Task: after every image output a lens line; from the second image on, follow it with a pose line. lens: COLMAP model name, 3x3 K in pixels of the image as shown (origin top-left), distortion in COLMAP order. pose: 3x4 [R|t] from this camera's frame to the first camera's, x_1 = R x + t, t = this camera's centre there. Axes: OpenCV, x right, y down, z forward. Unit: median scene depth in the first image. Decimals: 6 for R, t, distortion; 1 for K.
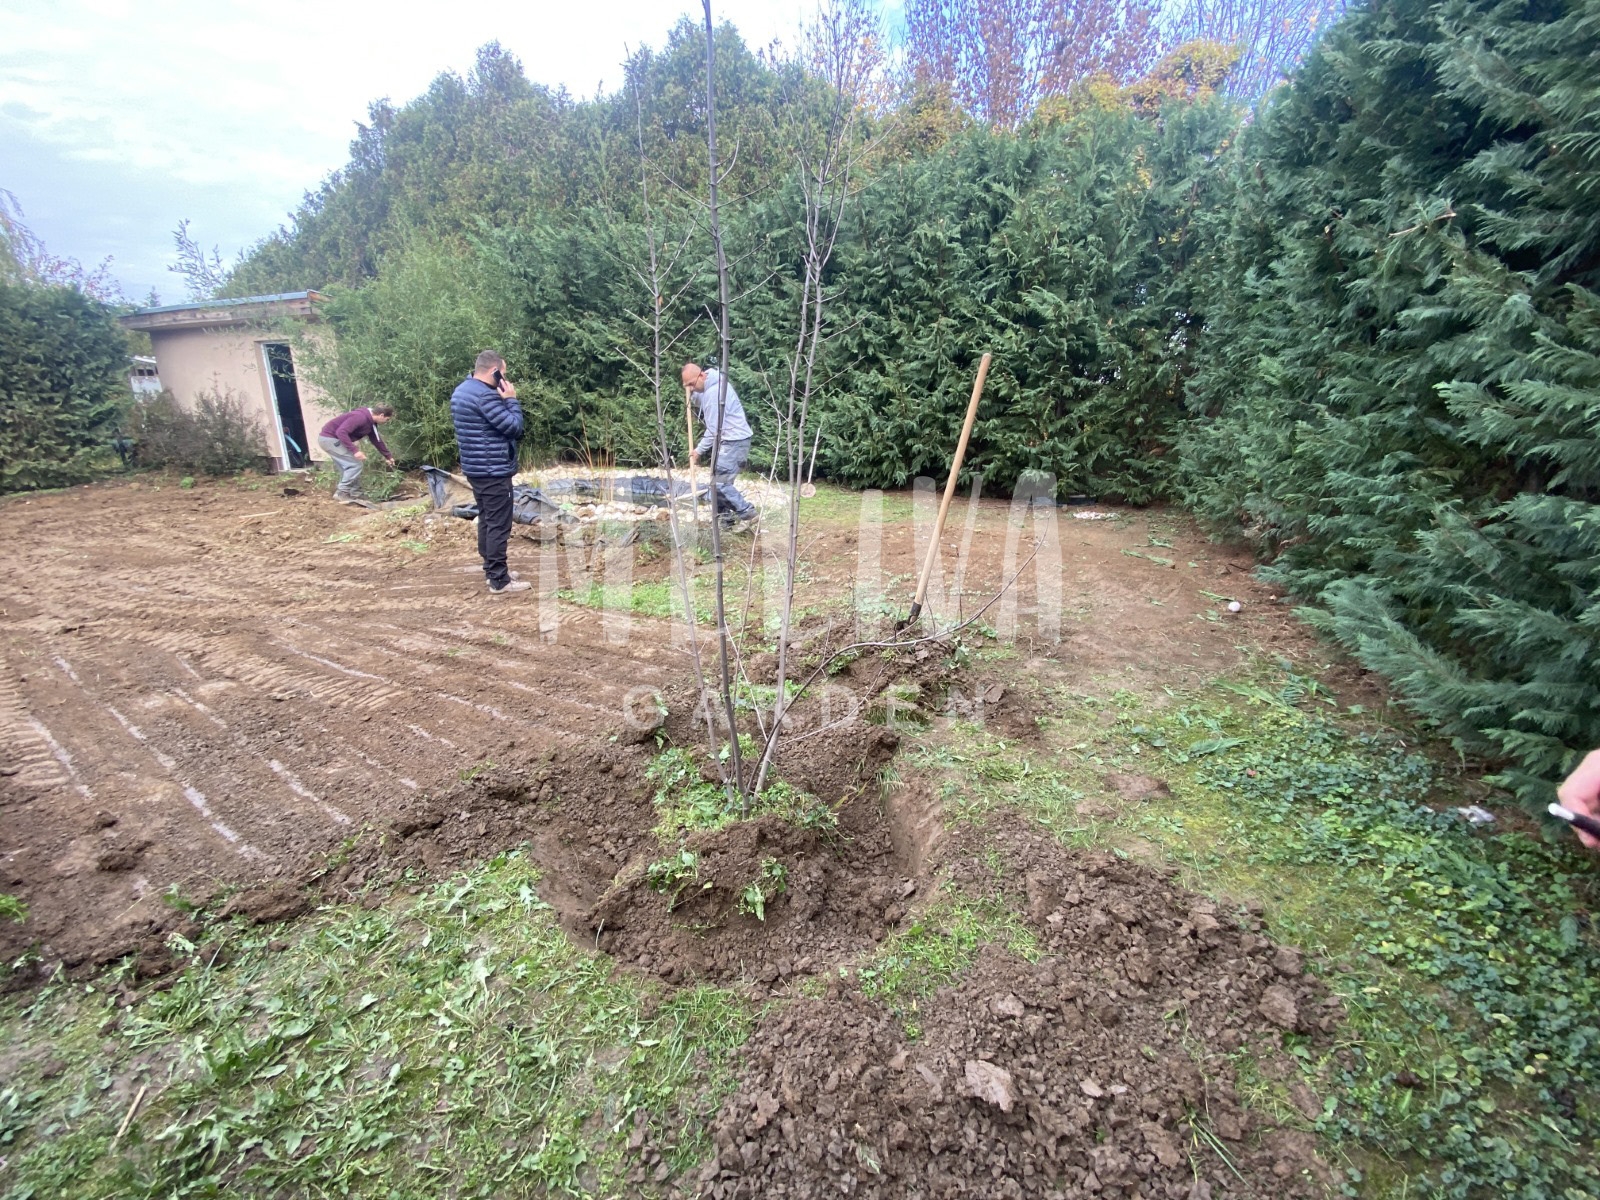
lens RADIAL K [[660.8, 0, 800.0], [0, 660.8, 600.0], [0, 0, 1]] dist [0.015779, -0.017300]
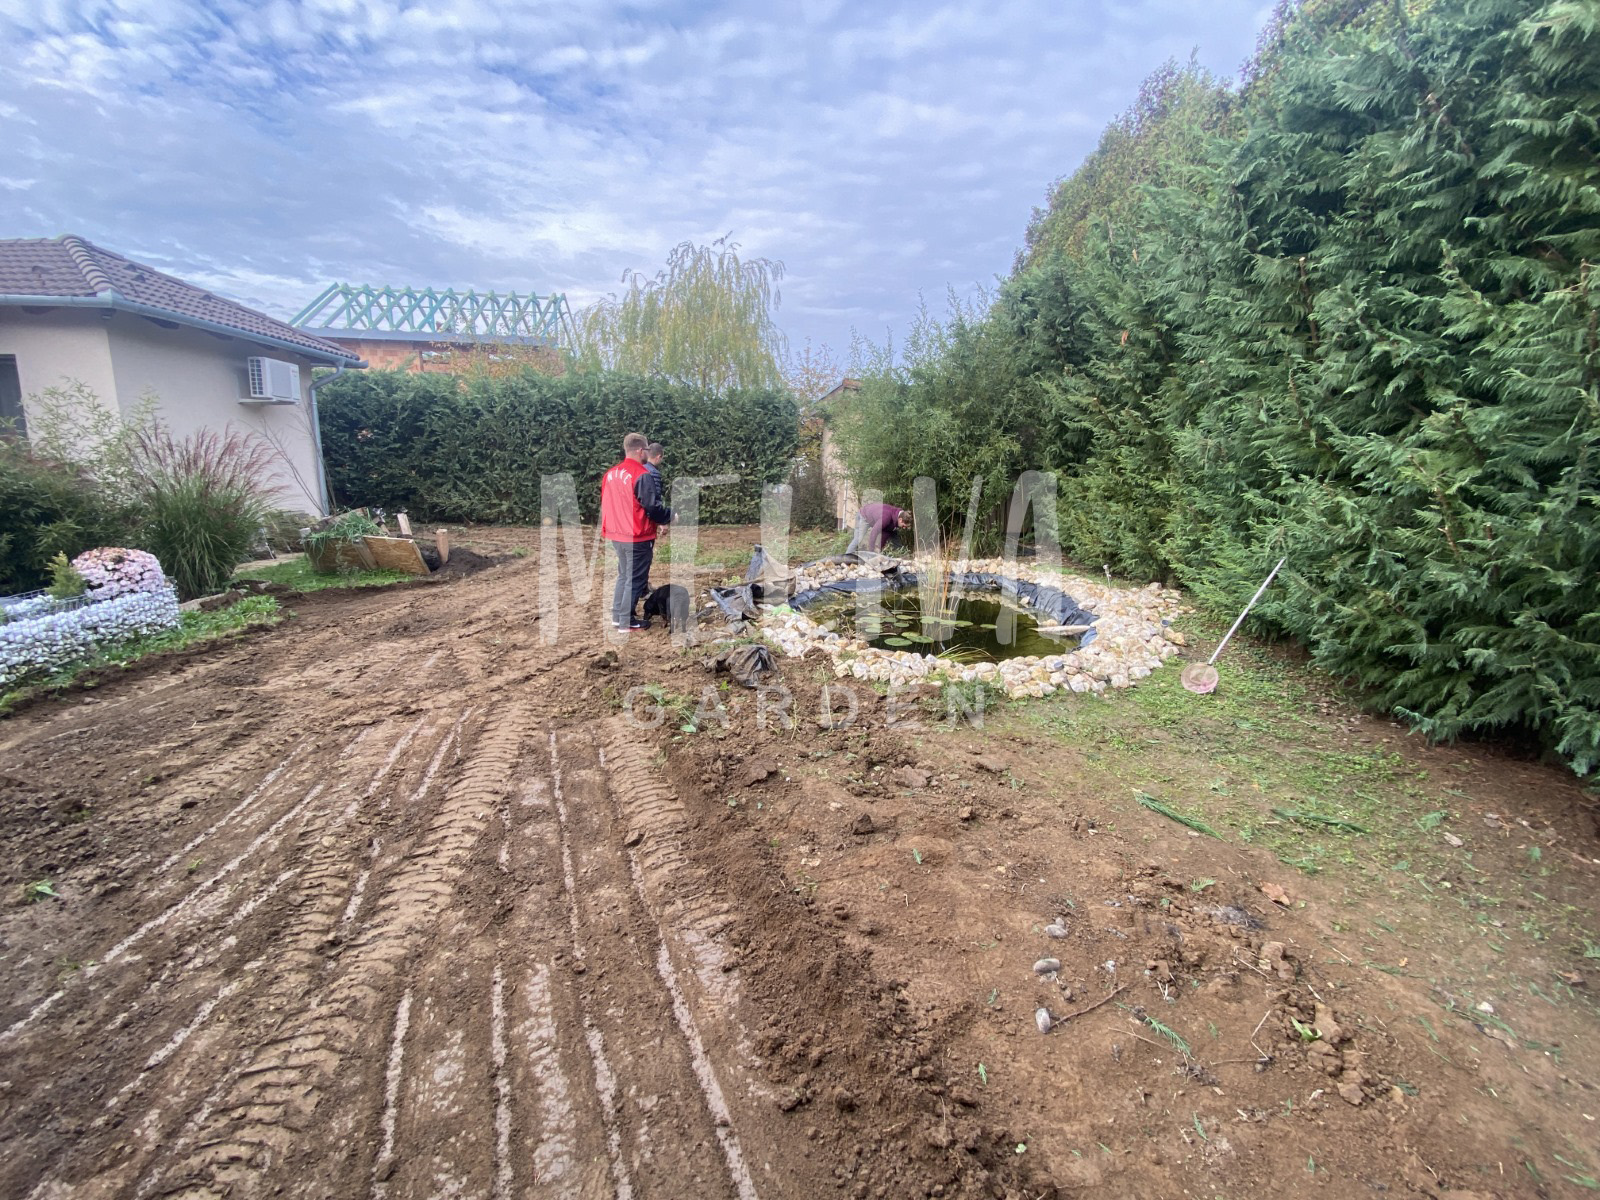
lens RADIAL K [[660.8, 0, 800.0], [0, 660.8, 600.0], [0, 0, 1]] dist [0.015779, -0.017300]
pose [[0.456263, 0.190485, -0.869218, 0.249349], [-0.271184, 0.960118, 0.068058, -0.150742], [0.847516, 0.204666, 0.489723, 0.434631]]
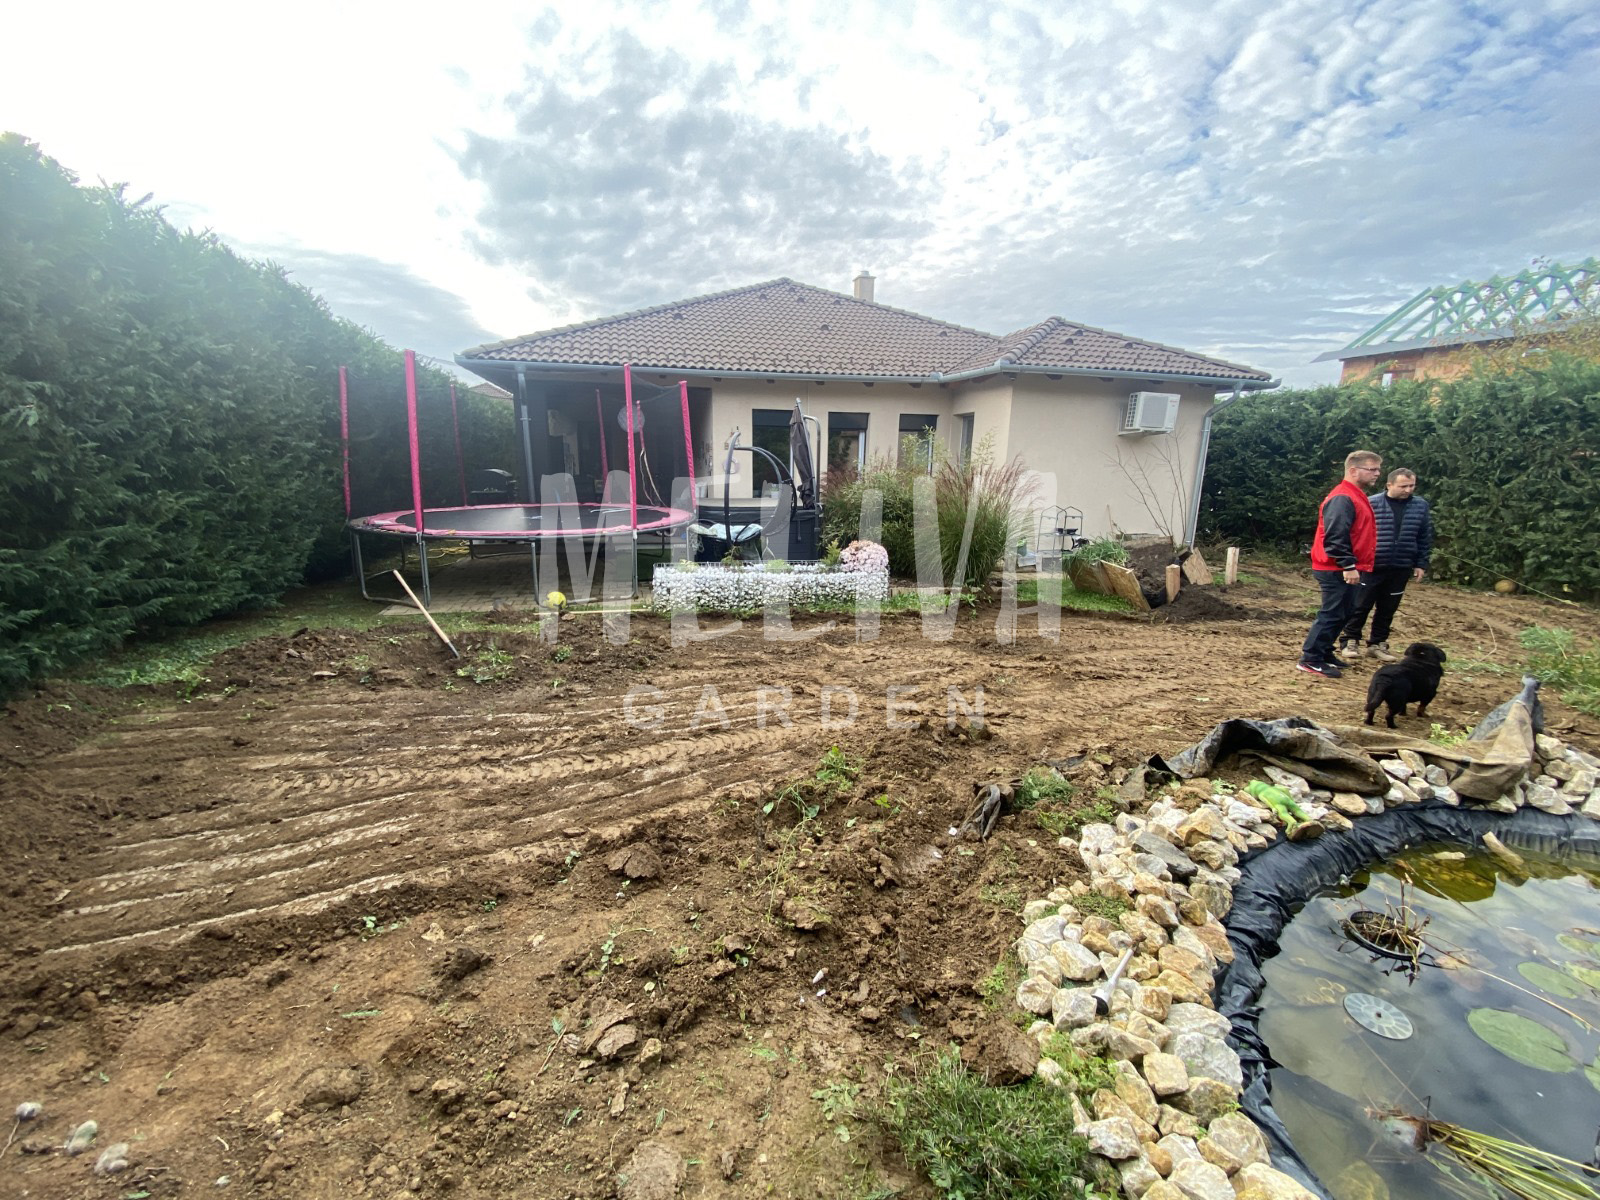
lens RADIAL K [[660.8, 0, 800.0], [0, 660.8, 600.0], [0, 0, 1]] dist [0.015779, -0.017300]
pose [[-0.824418, 0.096529, -0.557690, 0.053798], [-0.180492, 0.889063, 0.420702, -0.263521], [0.536431, 0.447493, -0.715536, 0.781651]]
